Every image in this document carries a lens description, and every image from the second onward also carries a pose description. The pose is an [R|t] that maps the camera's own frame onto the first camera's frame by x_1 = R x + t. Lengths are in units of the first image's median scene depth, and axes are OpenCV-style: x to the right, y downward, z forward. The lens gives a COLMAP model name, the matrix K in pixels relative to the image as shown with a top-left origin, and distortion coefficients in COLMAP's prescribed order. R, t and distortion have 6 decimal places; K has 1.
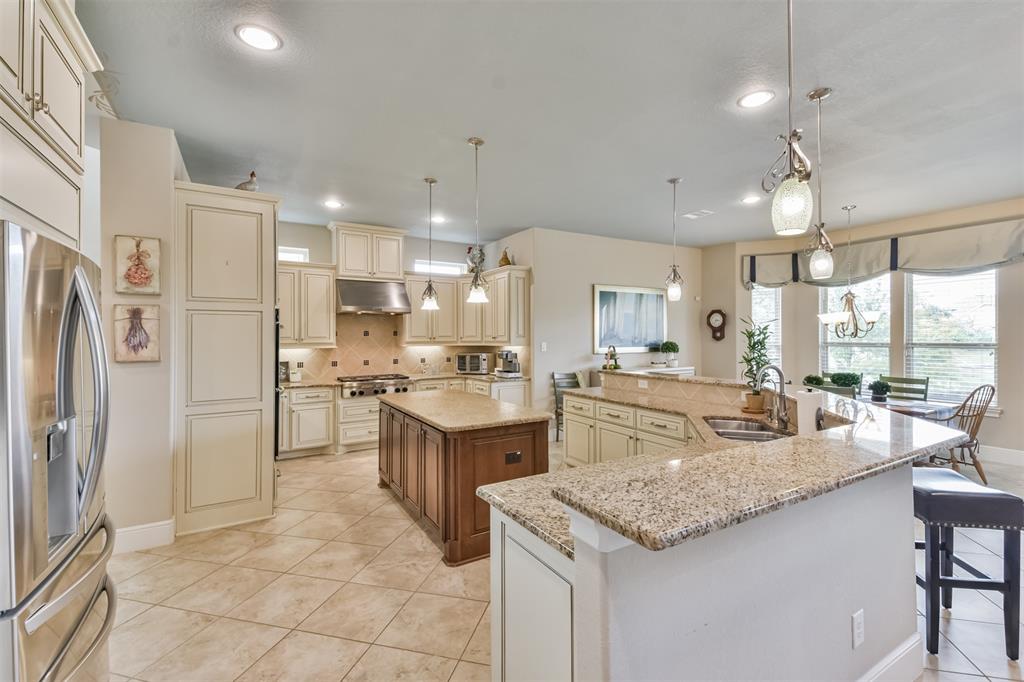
lens RADIAL K [[446.6, 0, 489.5], [0, 446.6, 331.6], [0, 0, 1]] dist [0.012448, -0.004825]
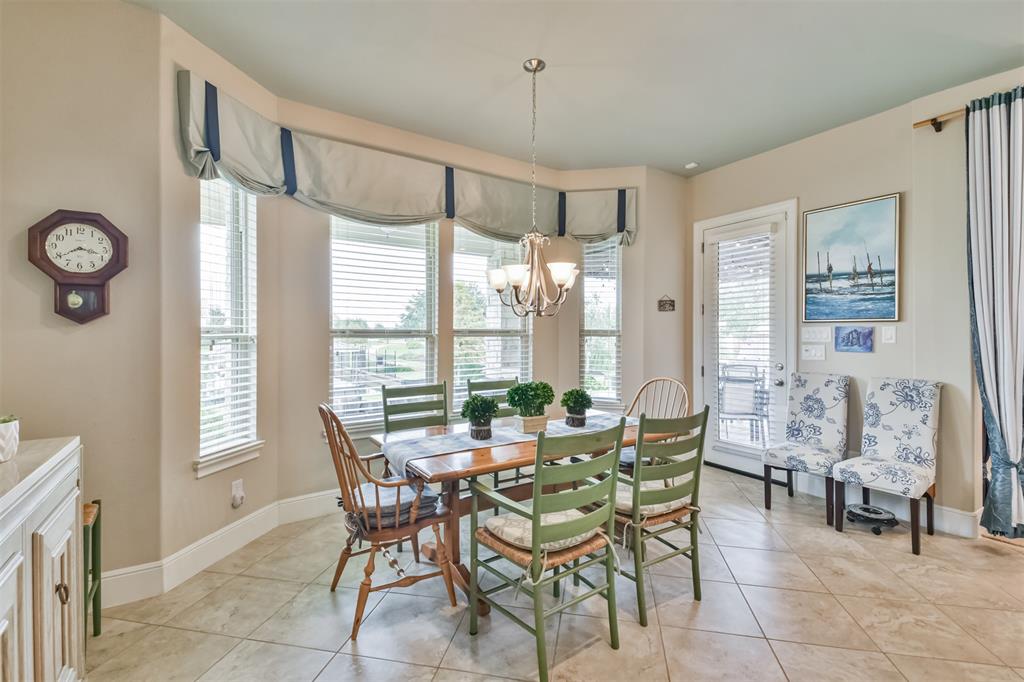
lens RADIAL K [[446.6, 0, 520.8], [0, 446.6, 339.9], [0, 0, 1]] dist [0.012448, -0.004825]
pose [[-0.108819, -0.010616, 0.994005, 0.240984], [-0.009629, 0.999907, 0.009624, 0.031863], [-0.994015, -0.008524, -0.108911, 0.925932]]
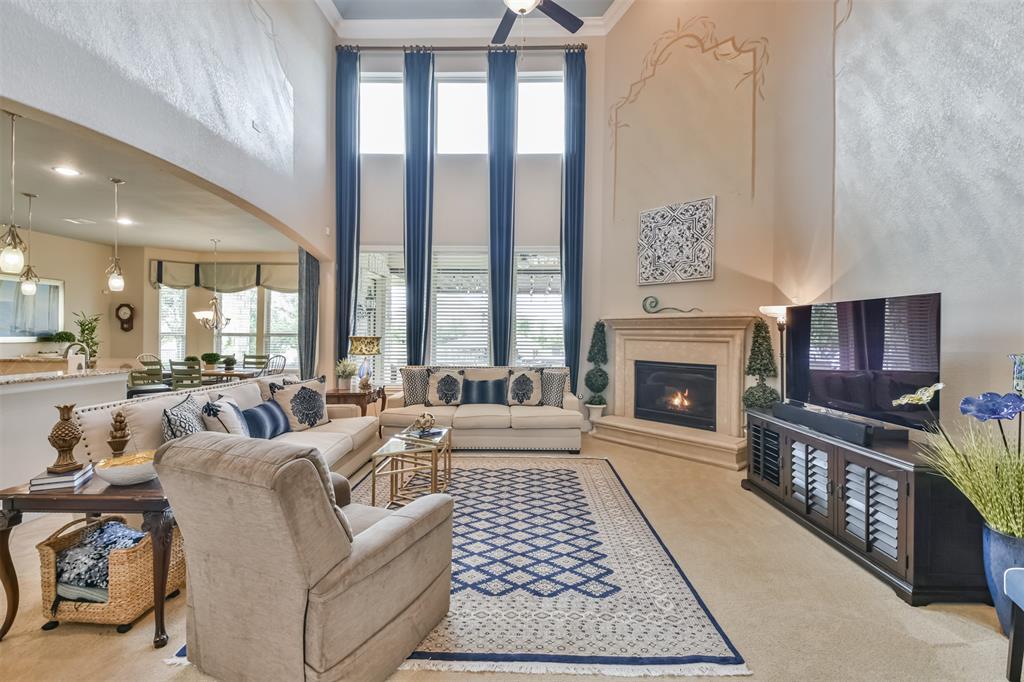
lens RADIAL K [[446.6, 0, 517.0], [0, 446.6, 328.9], [0, 0, 1]] dist [0.012448, -0.004825]
pose [[0.490914, 0.016807, 0.871046, 0.008309], [-0.020683, 0.999757, -0.007634, 0.003234], [-0.870962, -0.014268, 0.491142, -0.508429]]
